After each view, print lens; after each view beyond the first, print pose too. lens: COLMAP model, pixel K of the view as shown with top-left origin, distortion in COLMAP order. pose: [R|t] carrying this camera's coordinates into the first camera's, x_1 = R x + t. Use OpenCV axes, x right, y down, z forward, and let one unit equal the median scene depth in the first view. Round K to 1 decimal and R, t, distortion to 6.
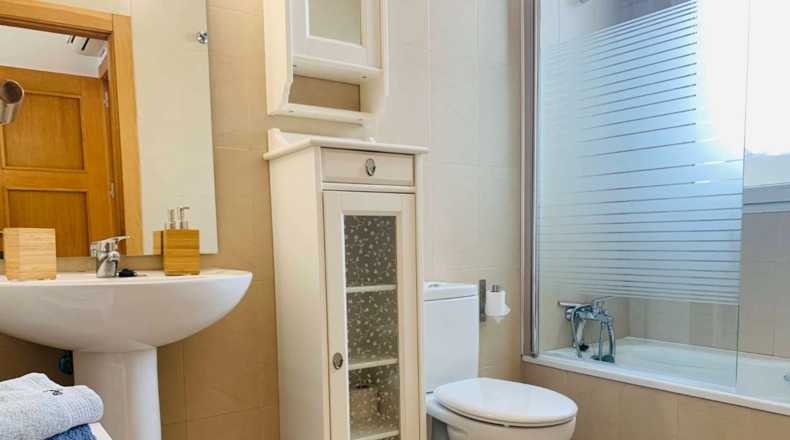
lens RADIAL K [[615.7, 0, 395.6], [0, 615.7, 290.8], [0, 0, 1]] dist [0.096591, -0.185772]
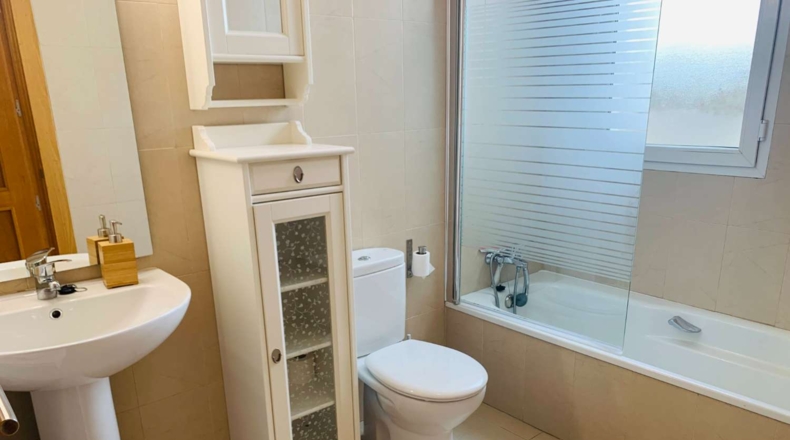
lens RADIAL K [[612.3, 0, 390.1], [0, 612.3, 293.6], [0, 0, 1]] dist [0.022929, -0.005968]
pose [[0.994784, -0.034259, 0.096075, 0.006196], [0.010917, 0.972256, 0.233662, -0.231655], [-0.101415, -0.231395, 0.967560, -0.047630]]
